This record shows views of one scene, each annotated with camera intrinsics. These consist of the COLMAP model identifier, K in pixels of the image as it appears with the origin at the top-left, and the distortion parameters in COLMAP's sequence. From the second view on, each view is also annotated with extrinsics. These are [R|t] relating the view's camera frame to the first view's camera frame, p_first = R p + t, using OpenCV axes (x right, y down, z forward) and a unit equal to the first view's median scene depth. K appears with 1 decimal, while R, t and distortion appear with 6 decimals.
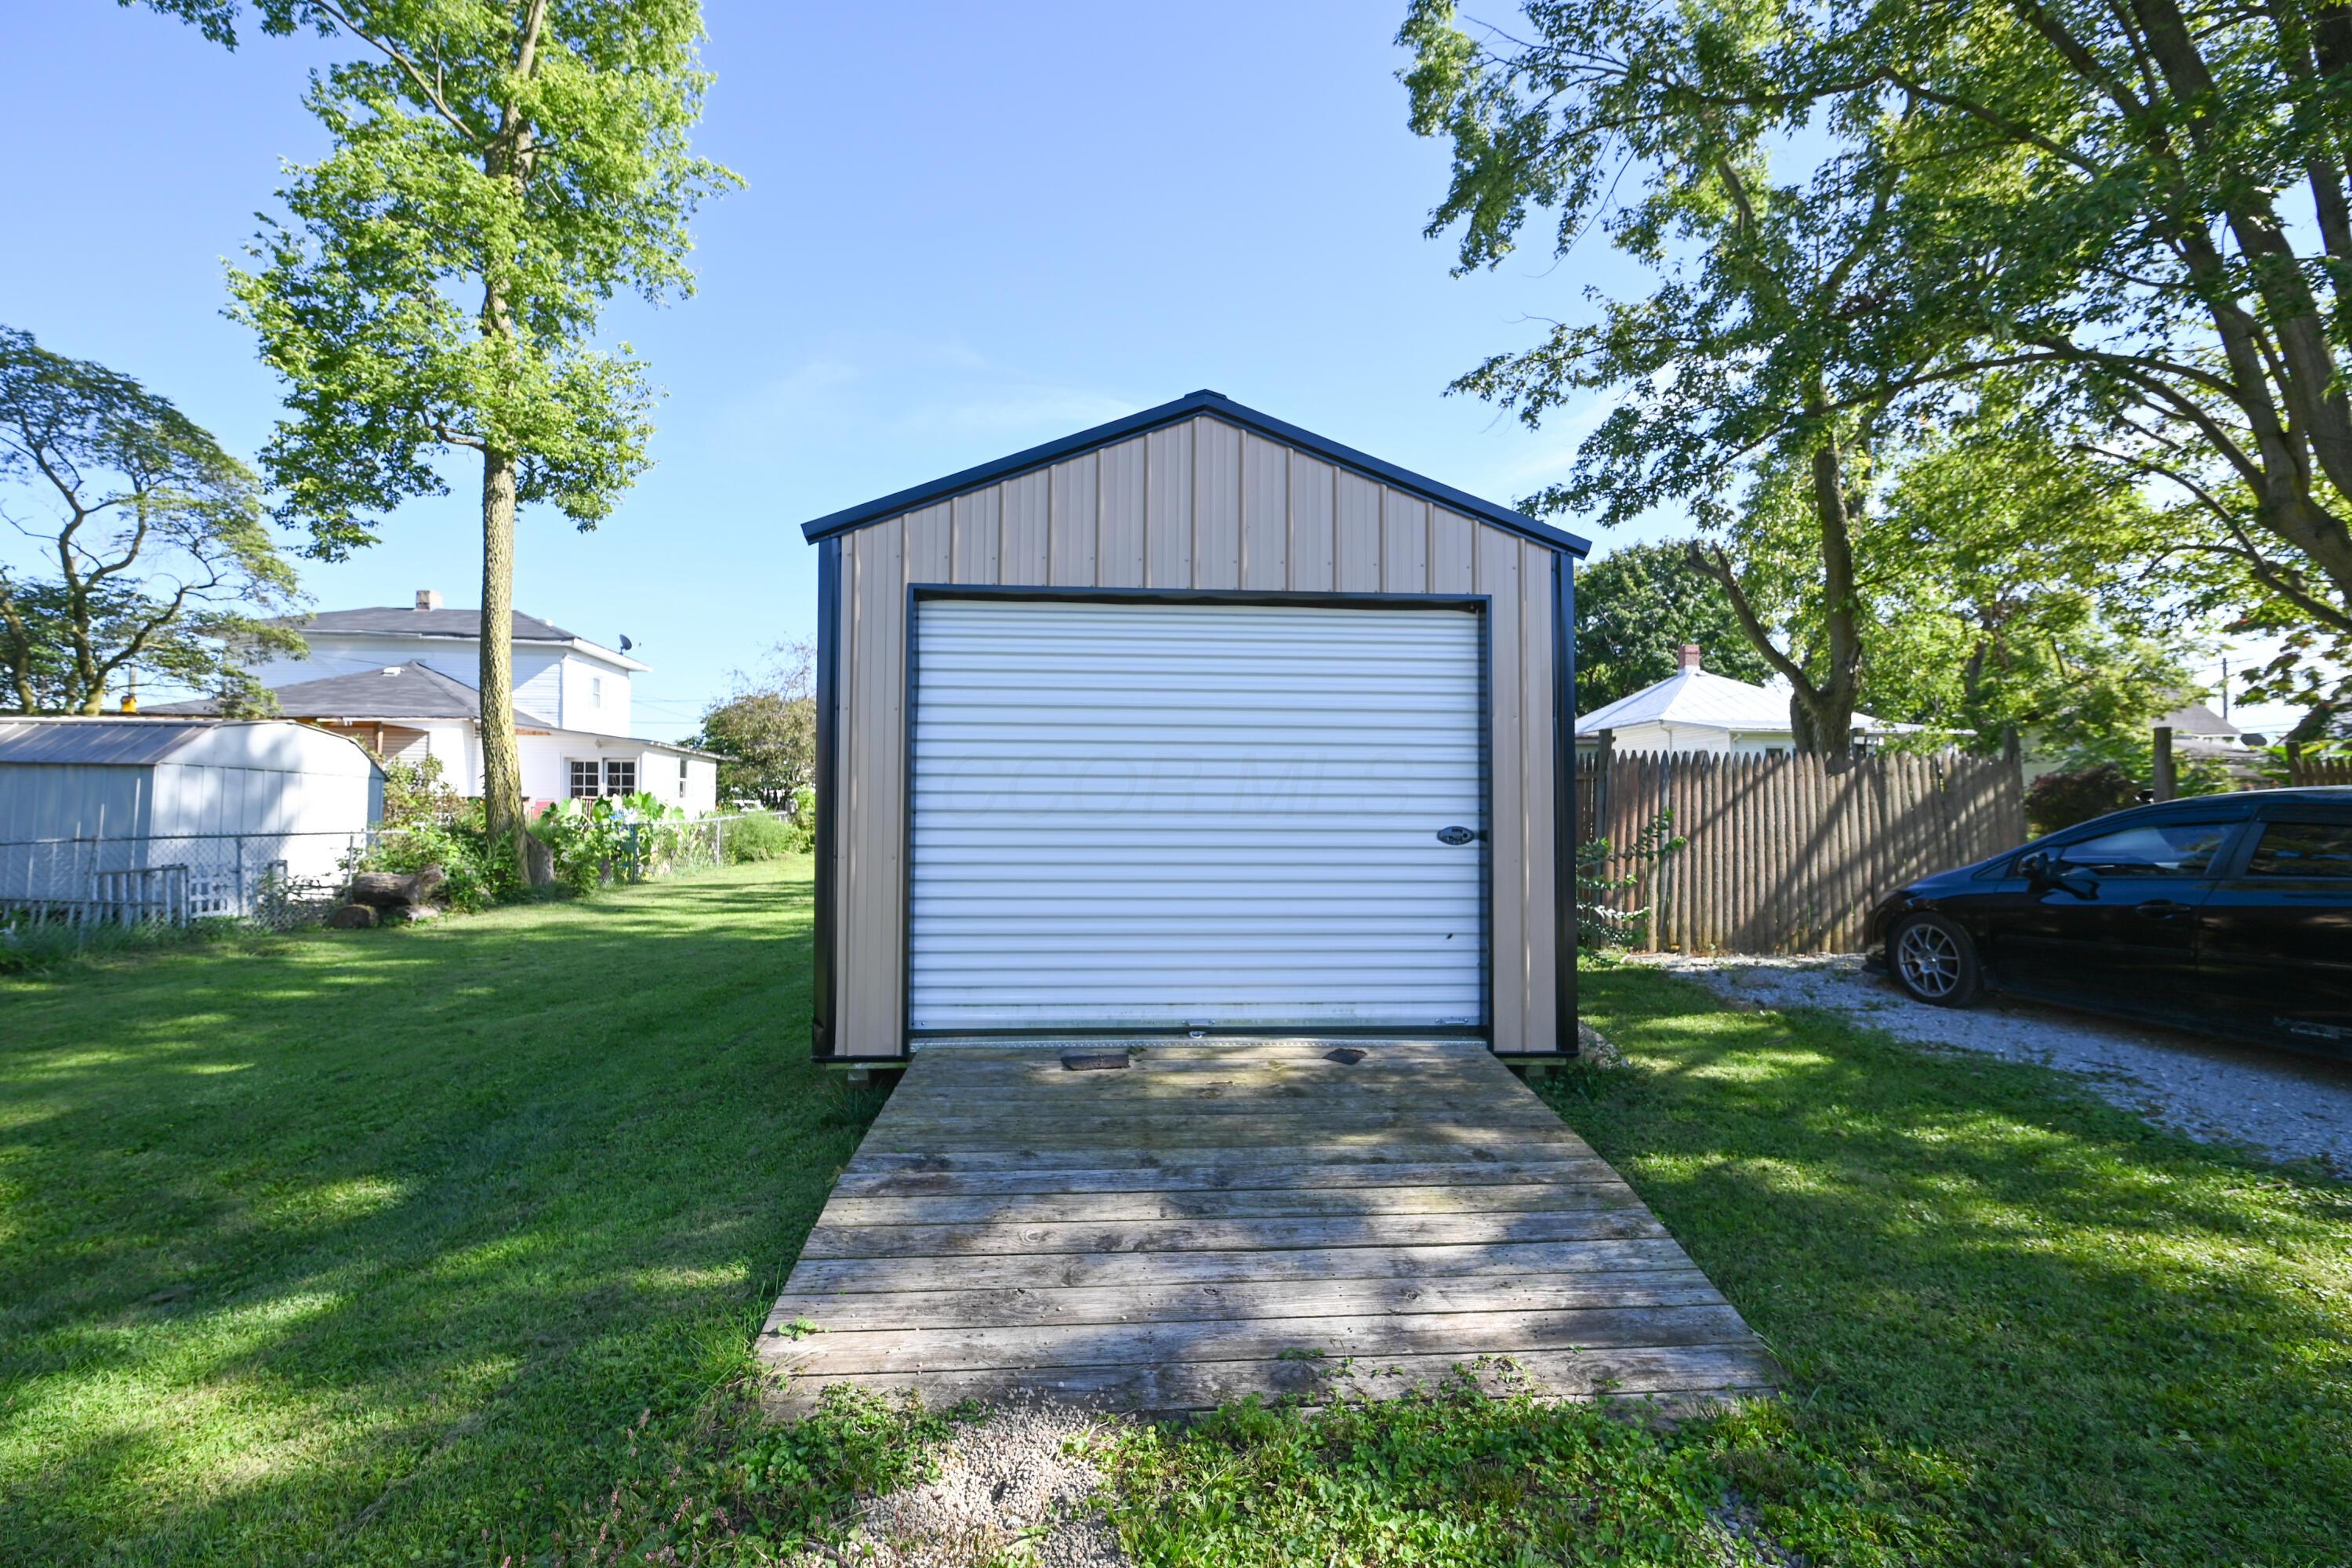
lens RADIAL K [[993.7, 0, 1174.2], [0, 993.7, 800.4], [0, 0, 1]] dist [0.000309, 0.000008]
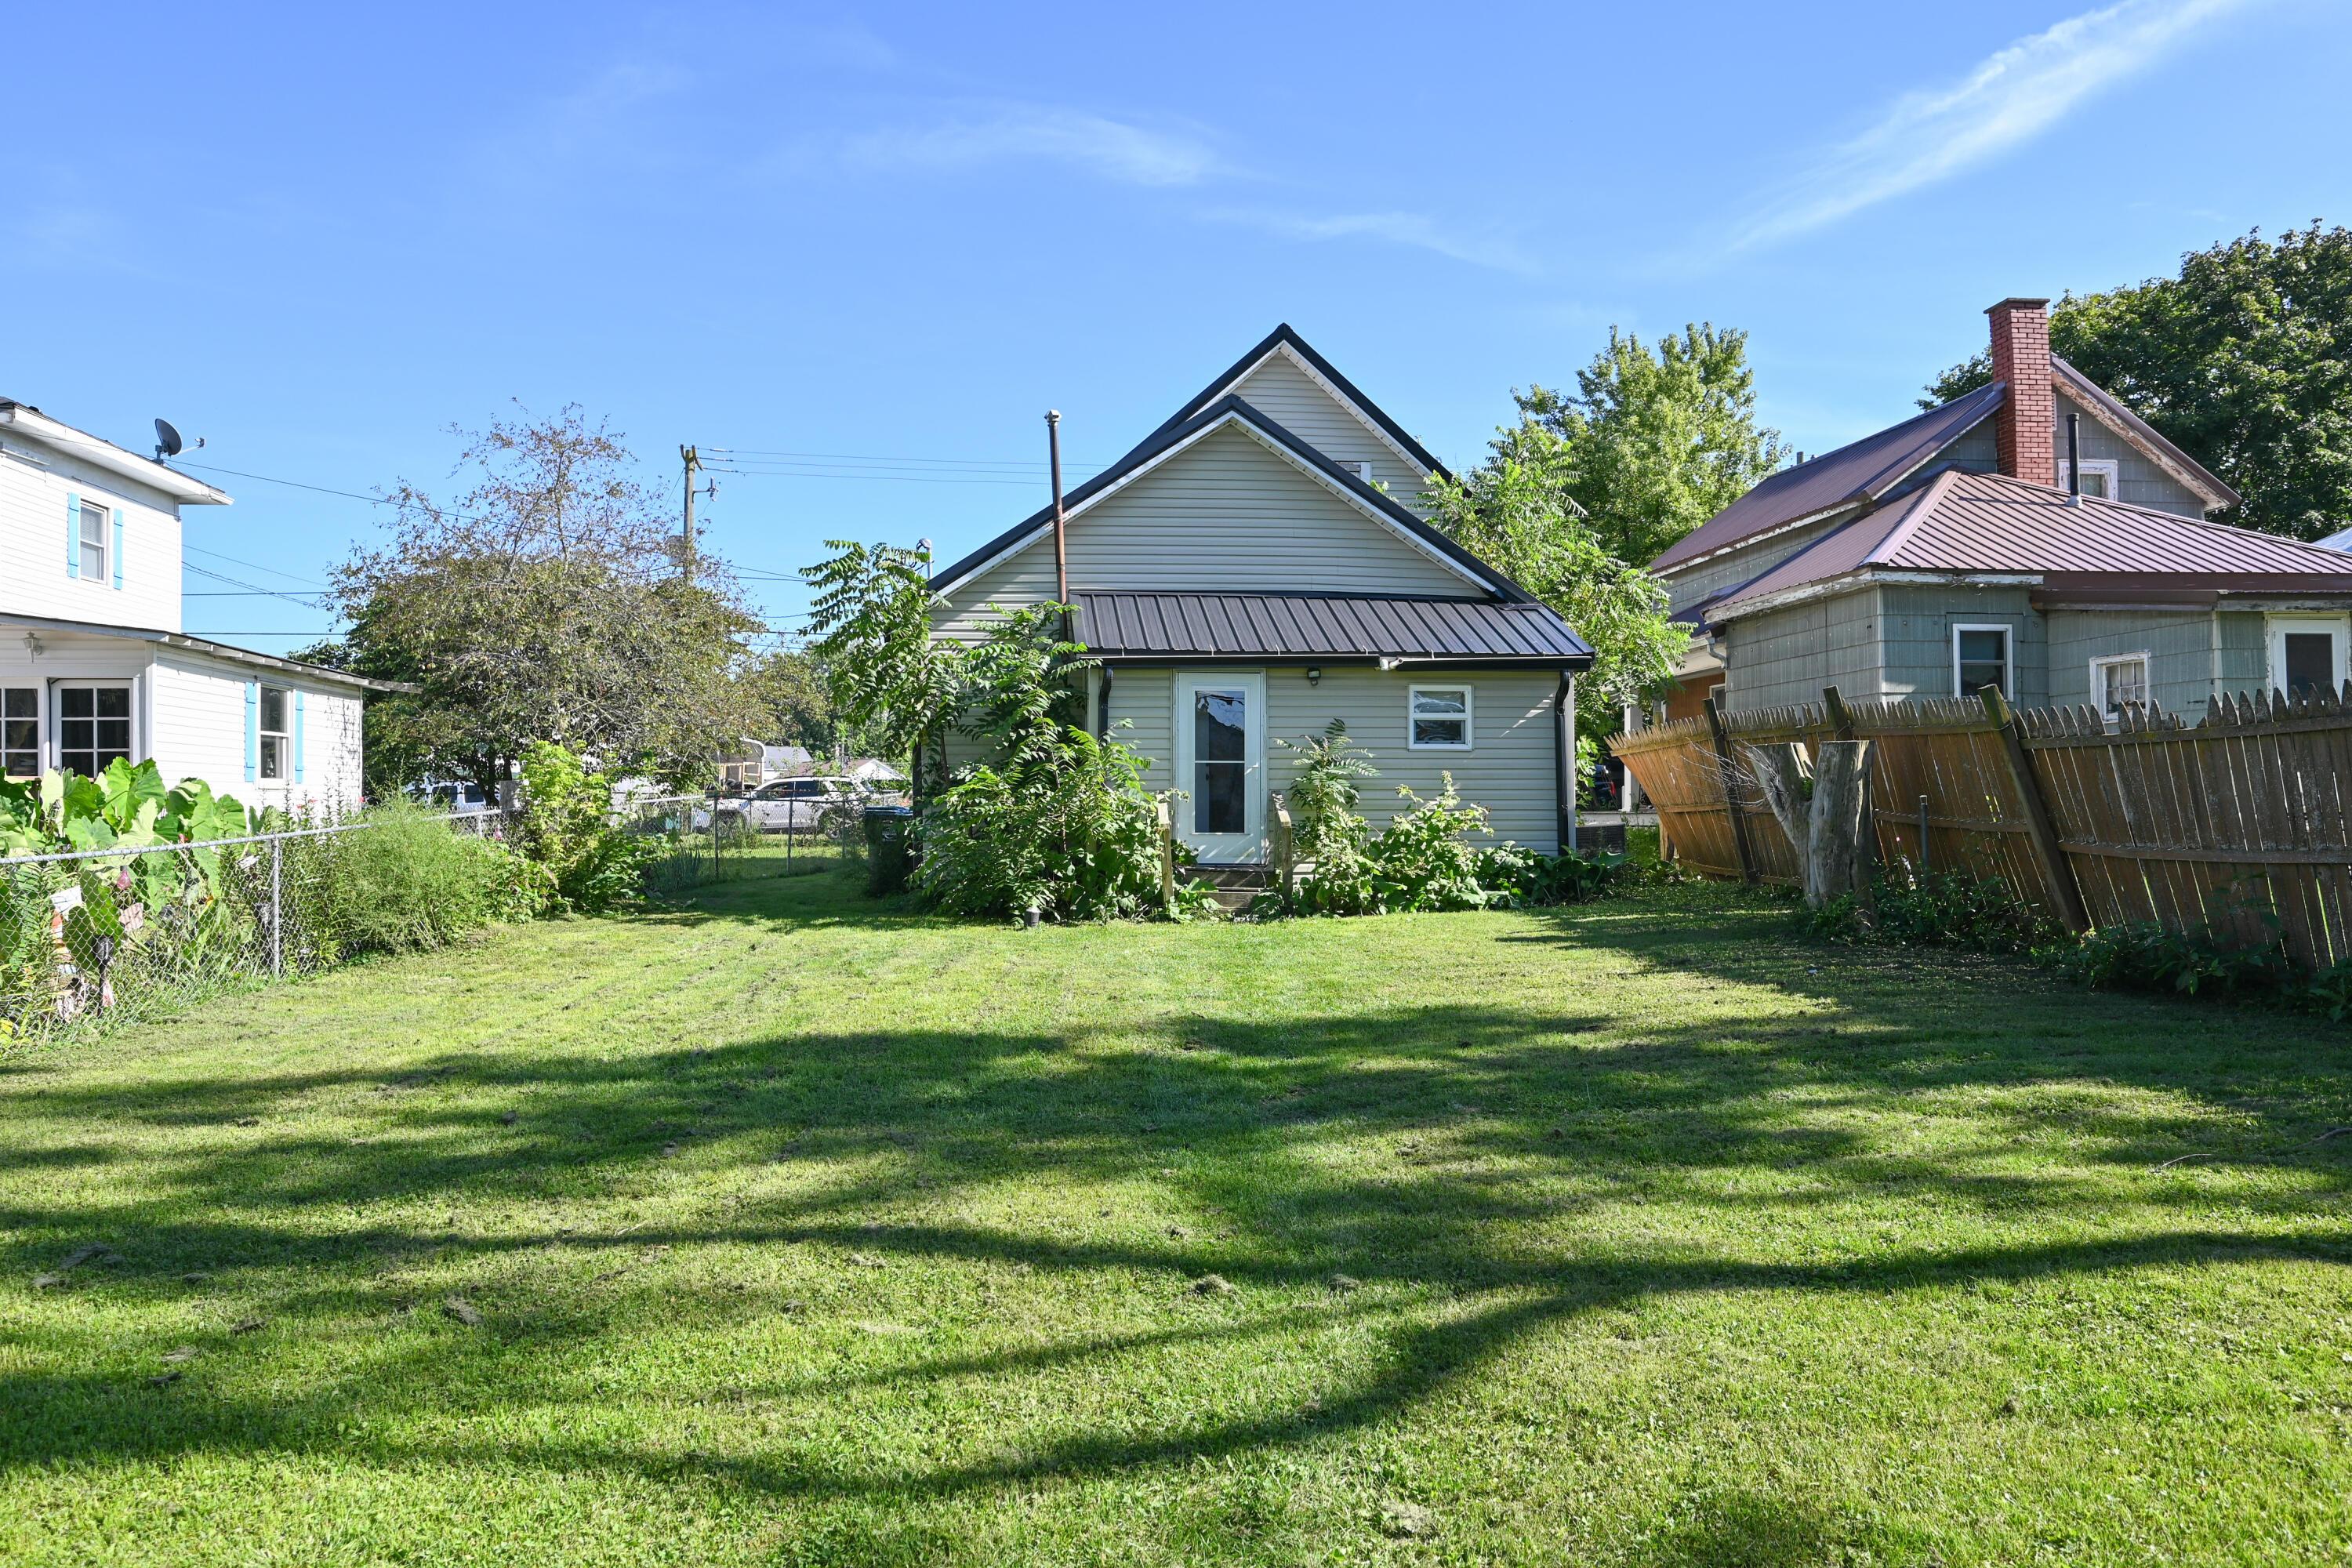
lens RADIAL K [[1571.6, 0, 1161.7], [0, 1571.6, 768.4], [0, 0, 1]] dist [0.003217, 0.000560]
pose [[0.999911, -0.012151, -0.005429, -0.122864], [0.012127, 0.999916, -0.004488, 0.001670], [0.005483, 0.004422, 0.999975, 0.366726]]
